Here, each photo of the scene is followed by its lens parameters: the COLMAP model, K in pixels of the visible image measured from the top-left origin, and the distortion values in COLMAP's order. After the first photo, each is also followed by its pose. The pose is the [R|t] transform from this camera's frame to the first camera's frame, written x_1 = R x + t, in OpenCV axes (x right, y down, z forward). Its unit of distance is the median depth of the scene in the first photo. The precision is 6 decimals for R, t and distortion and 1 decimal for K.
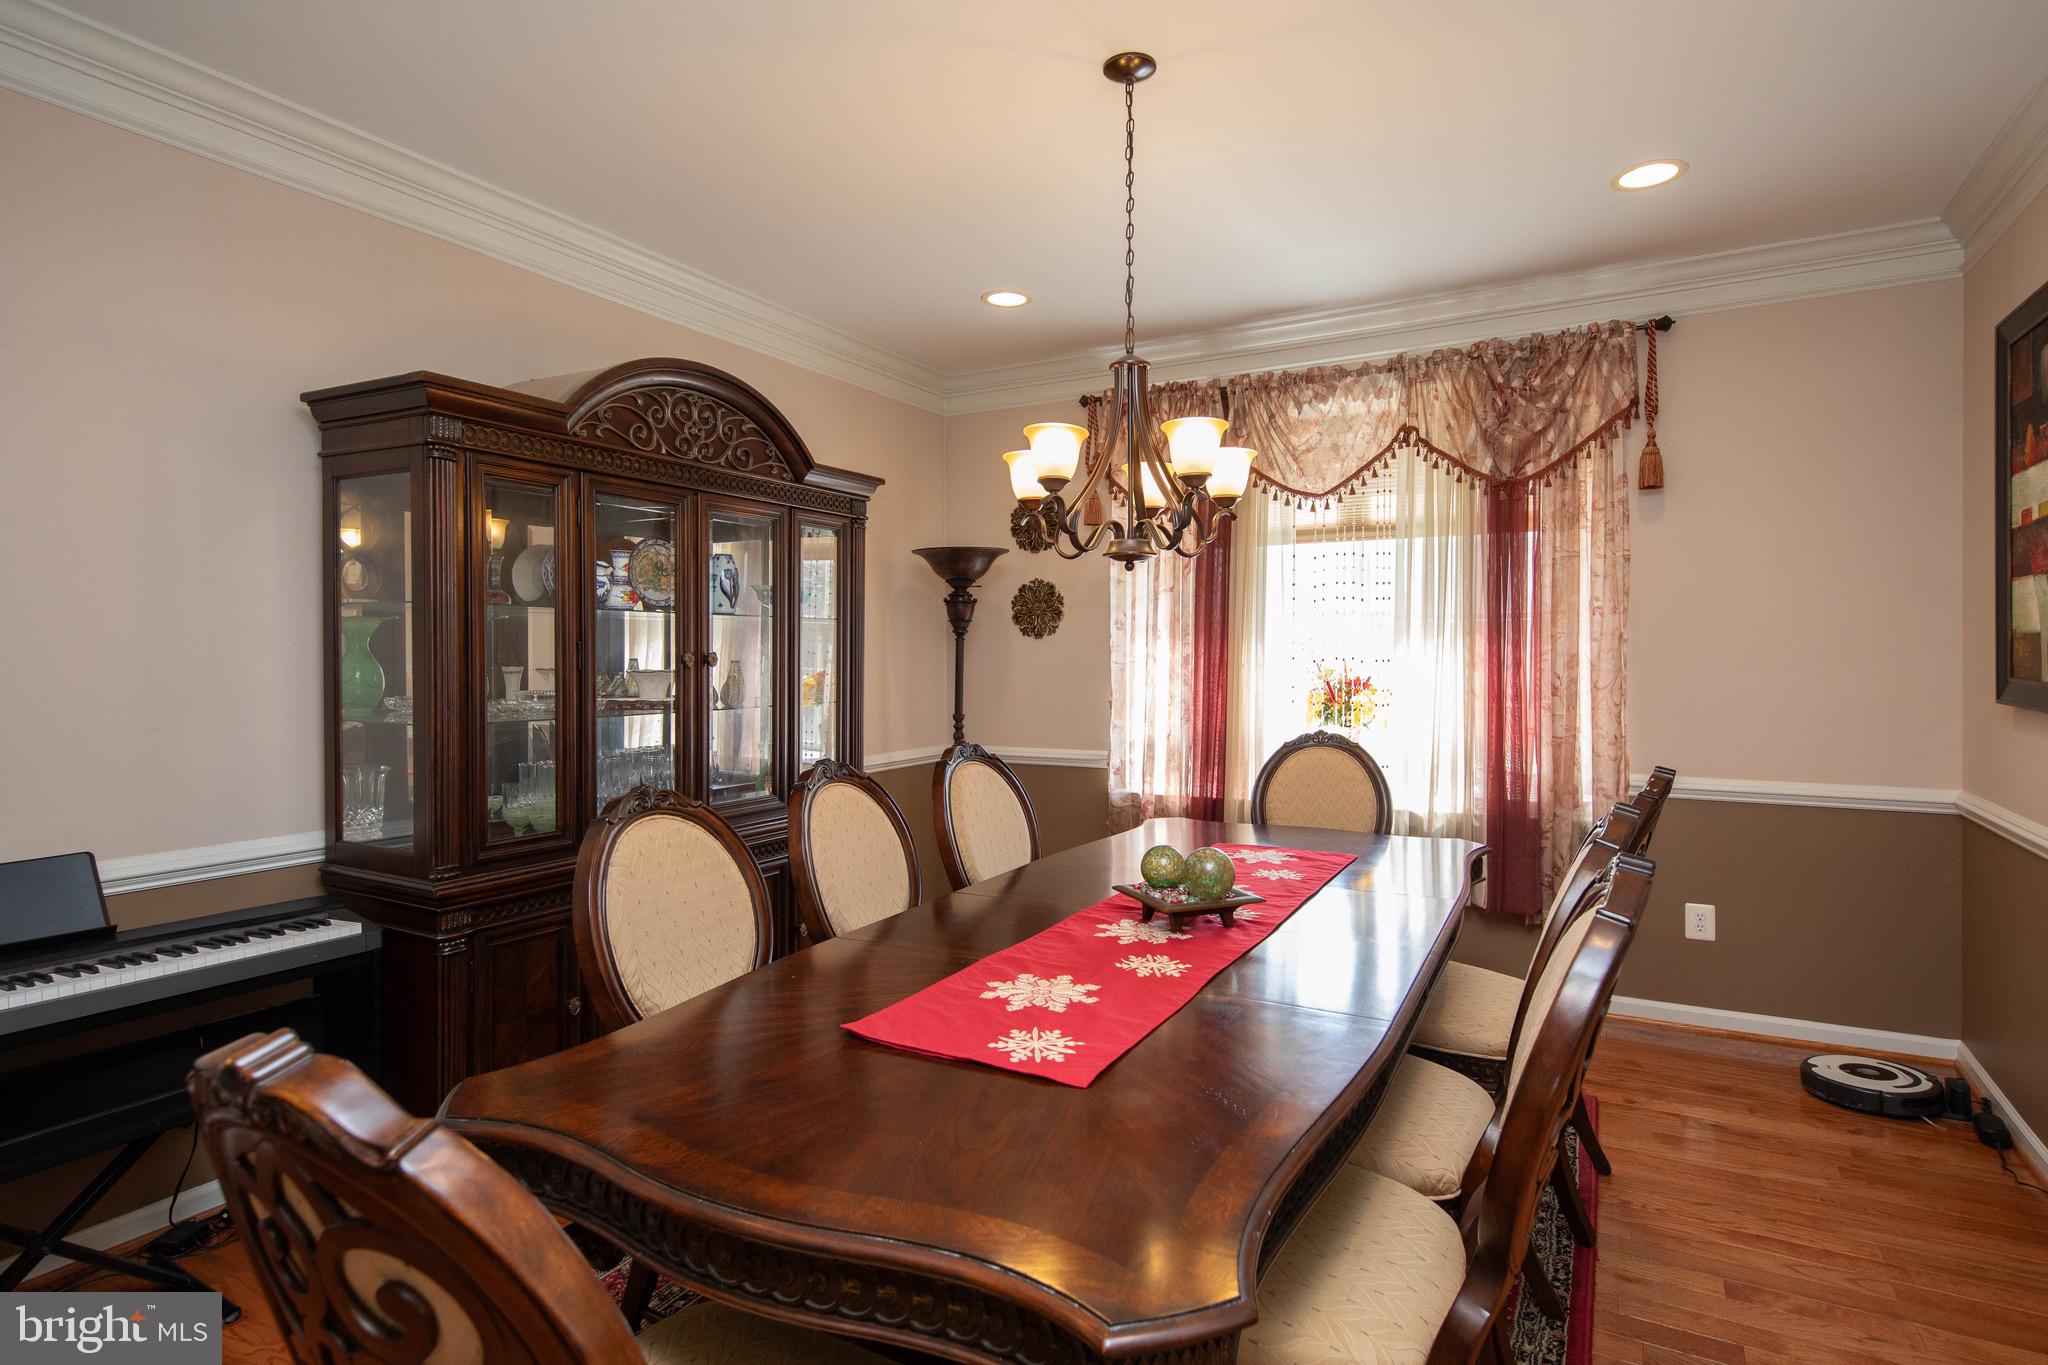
lens RADIAL K [[1073.9, 0, 1023.4], [0, 1073.9, 674.8], [0, 0, 1]] dist [0.000764, 0.000010]
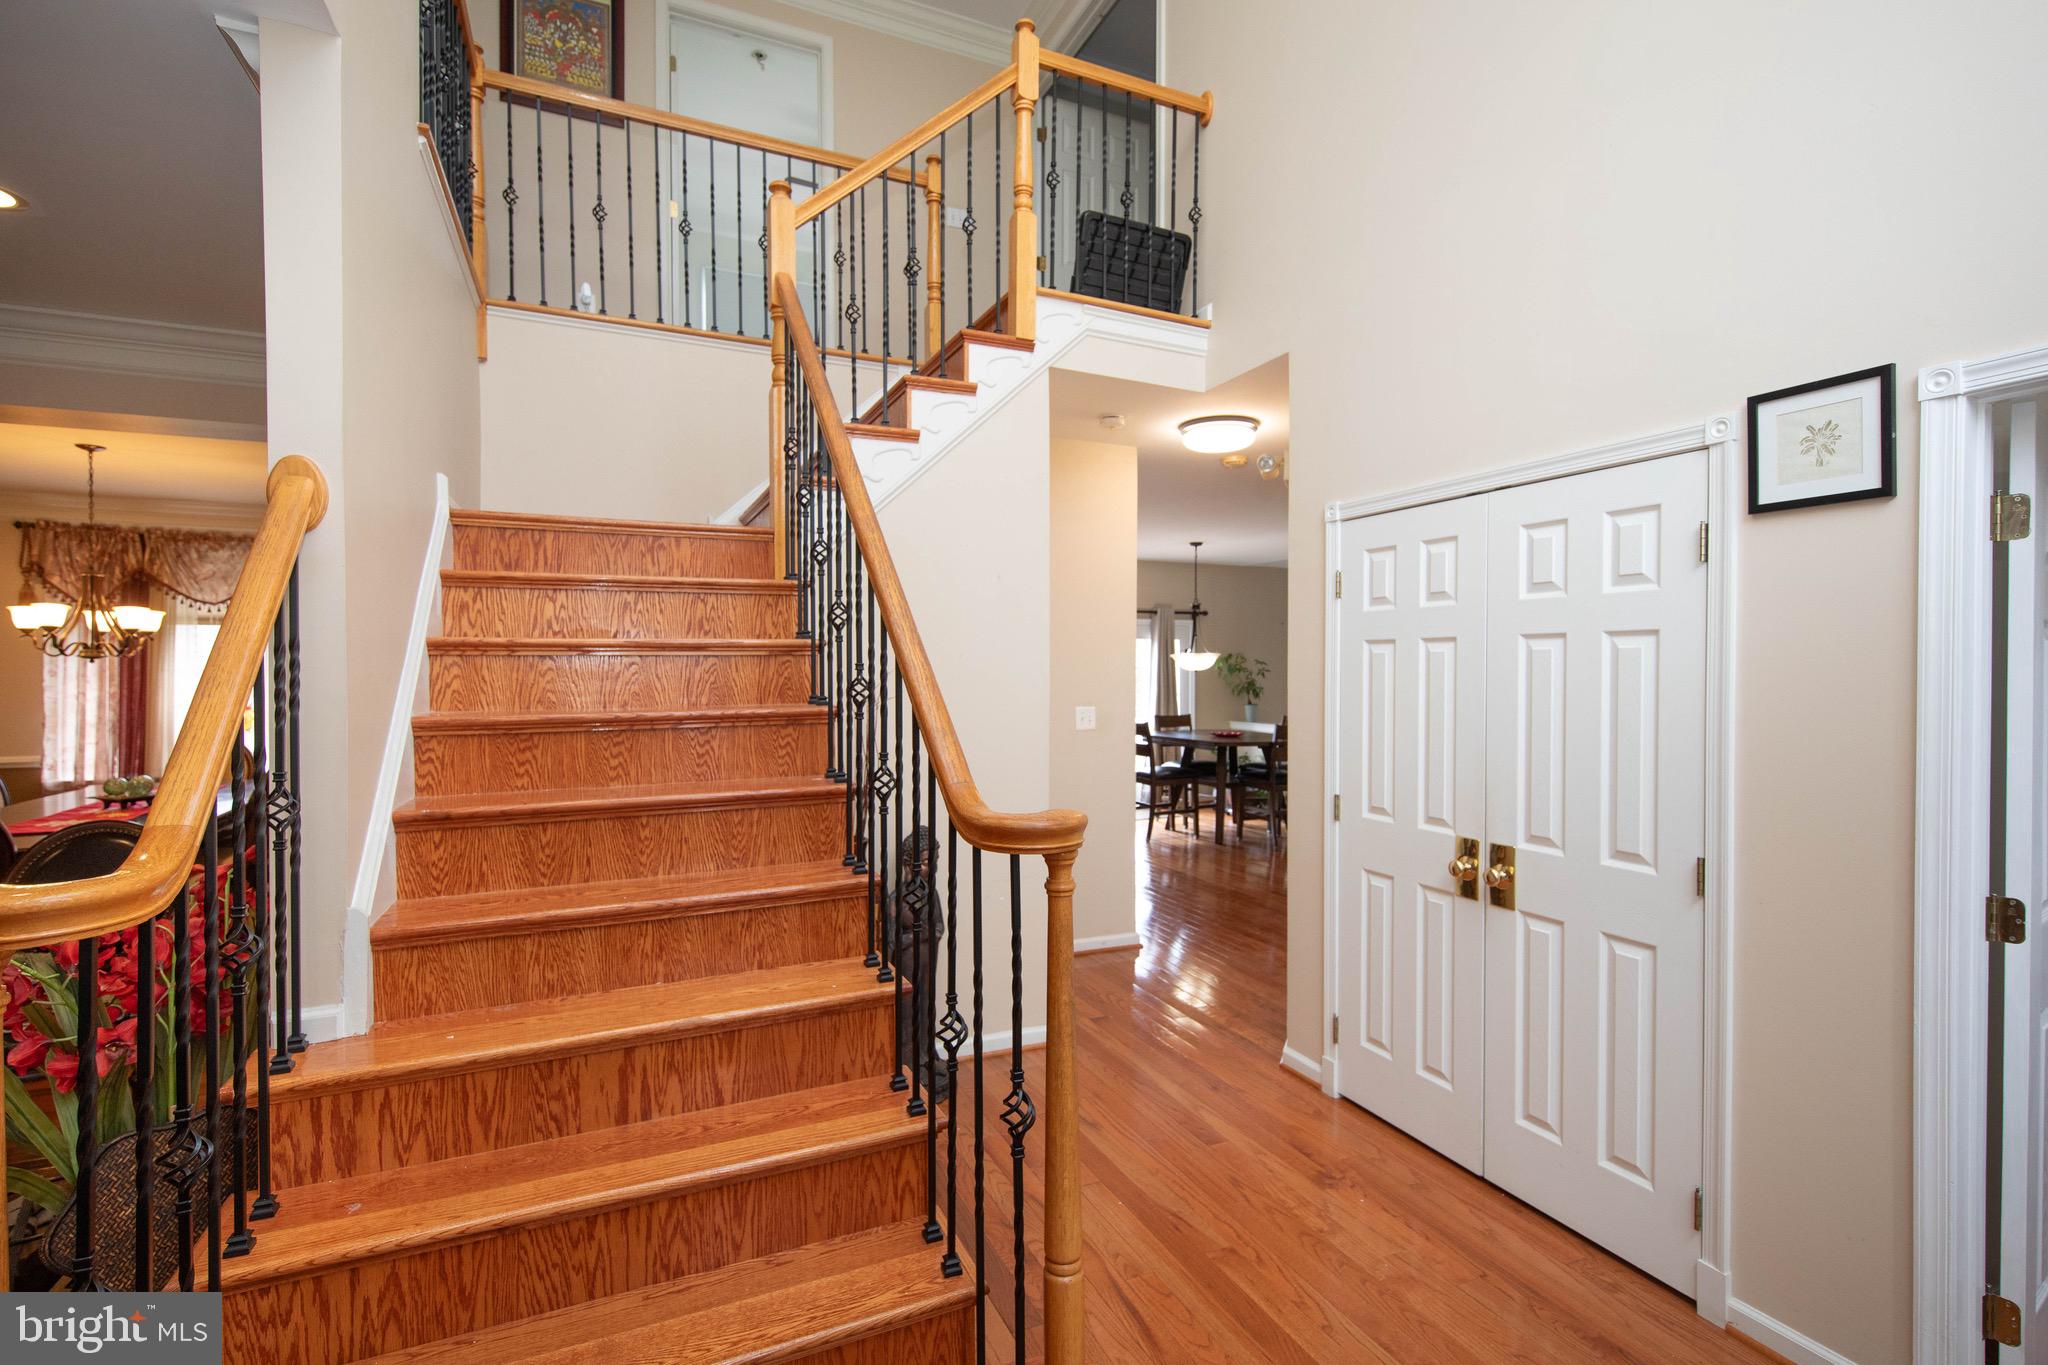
lens RADIAL K [[912.4, 0, 1023.1], [0, 912.4, 672.7], [0, 0, 1]] dist [-0.010778, -0.000310]
pose [[0.566302, -0.002823, 0.824193, -0.197821], [0.008735, 0.999959, -0.002577, -0.033347], [-0.824151, 0.008659, 0.566303, -0.937737]]
